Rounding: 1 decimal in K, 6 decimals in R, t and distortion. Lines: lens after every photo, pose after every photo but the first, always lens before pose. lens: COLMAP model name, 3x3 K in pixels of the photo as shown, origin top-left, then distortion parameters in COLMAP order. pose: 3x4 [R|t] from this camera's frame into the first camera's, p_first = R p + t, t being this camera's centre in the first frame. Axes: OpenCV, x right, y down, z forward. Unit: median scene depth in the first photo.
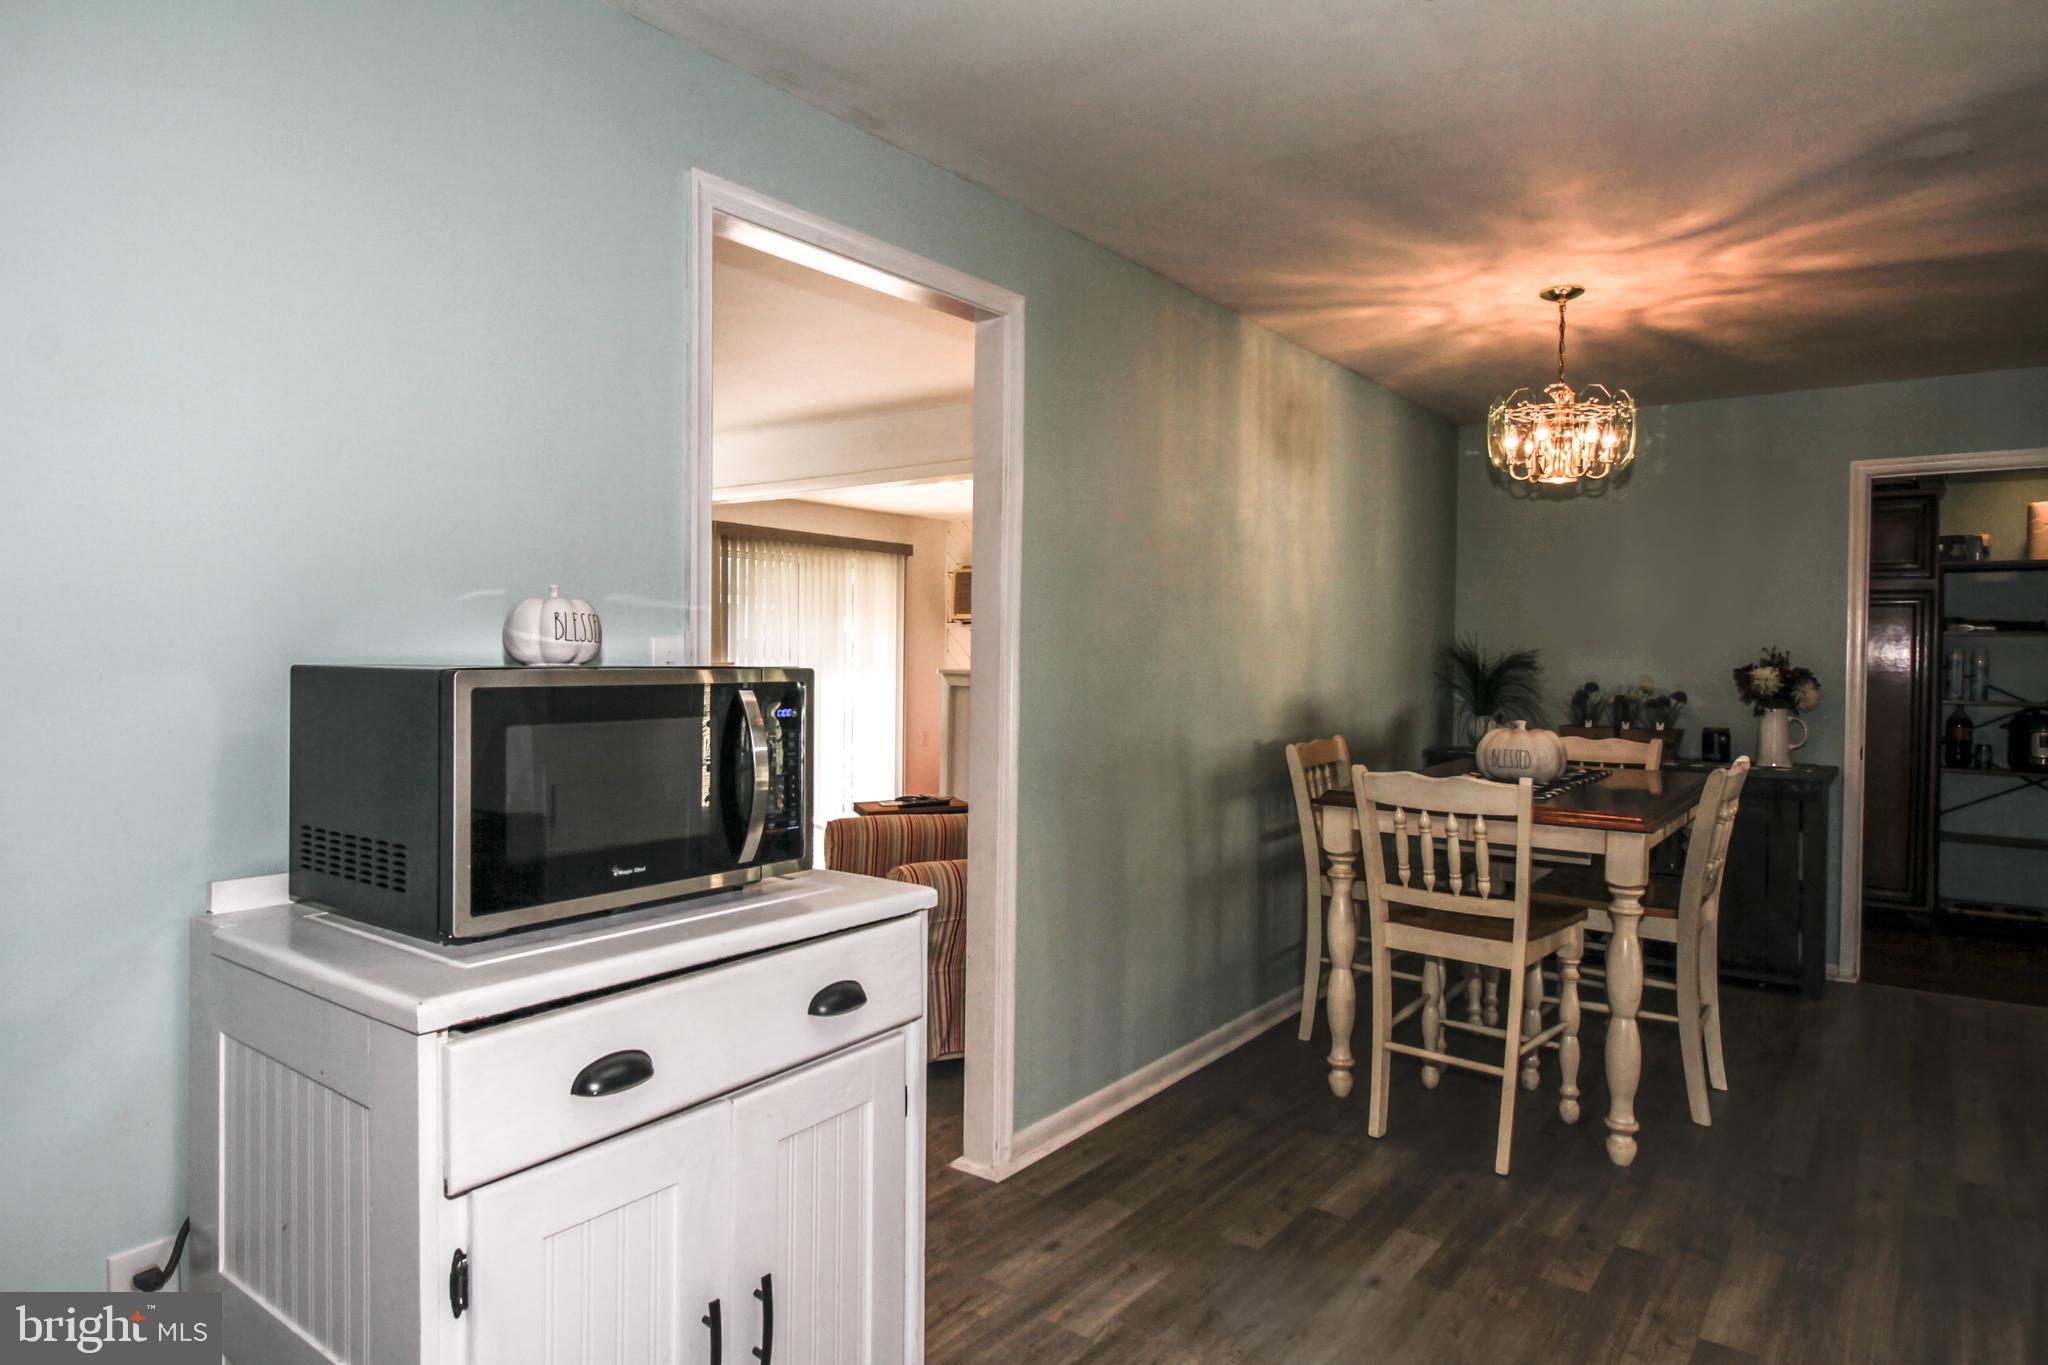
lens RADIAL K [[1178.4, 0, 1017.7], [0, 1178.4, 675.2], [0, 0, 1]] dist [0.001977, 0.001074]
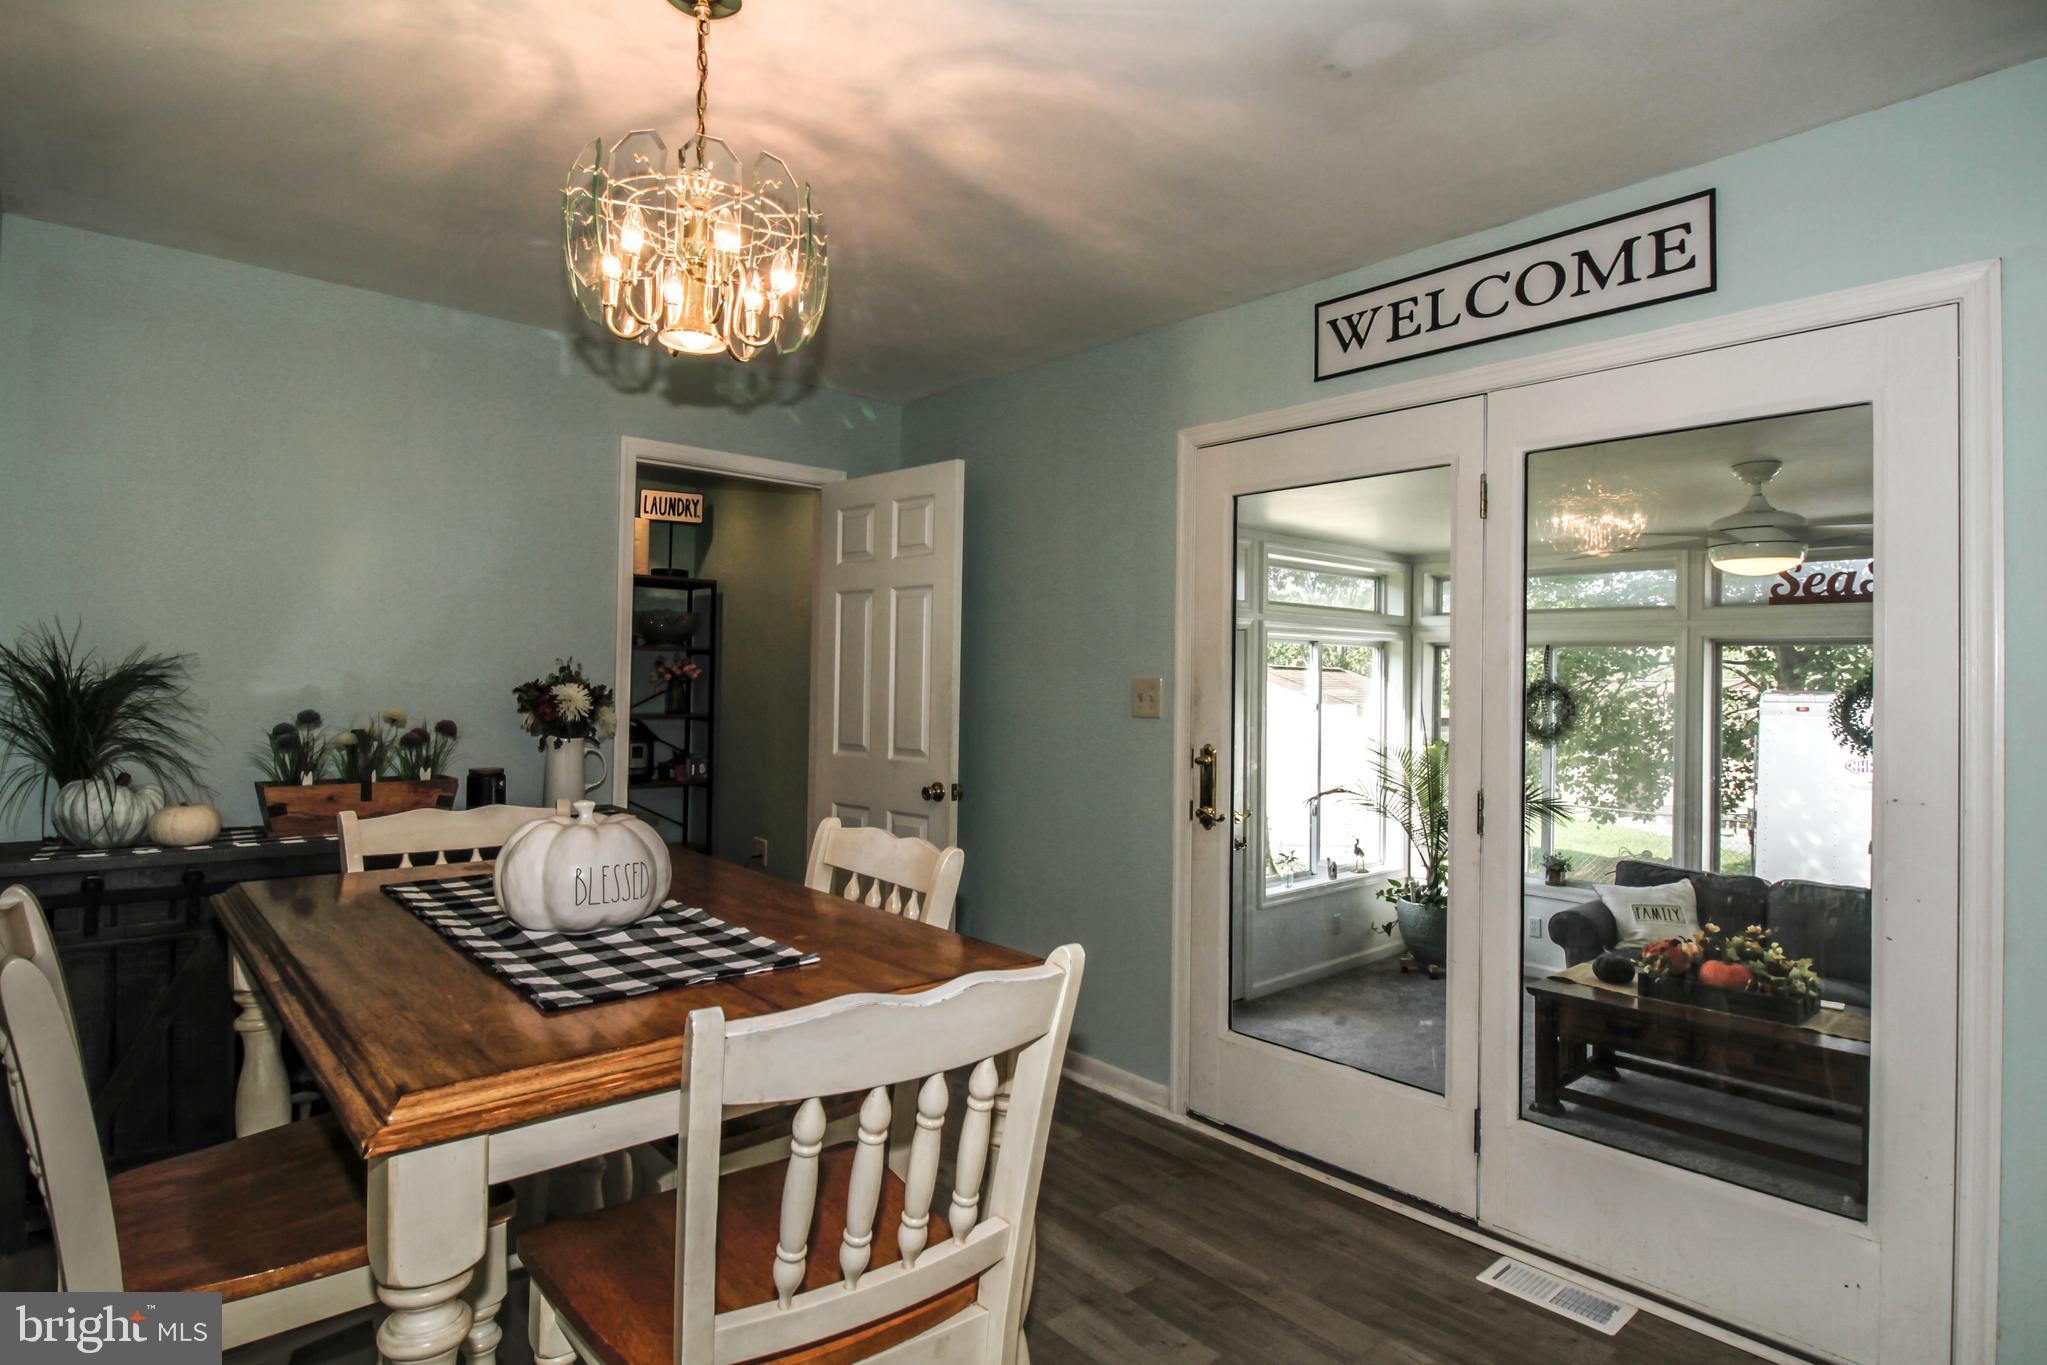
lens RADIAL K [[1095.7, 0, 1019.3], [0, 1095.7, 666.1], [0, 0, 1]] dist [0.001015, -0.000081]
pose [[0.192304, 0.009023, 0.981294, 0.003120], [0.006143, 0.999927, -0.010398, -0.012463], [-0.981316, 0.008027, 0.192234, 0.752151]]
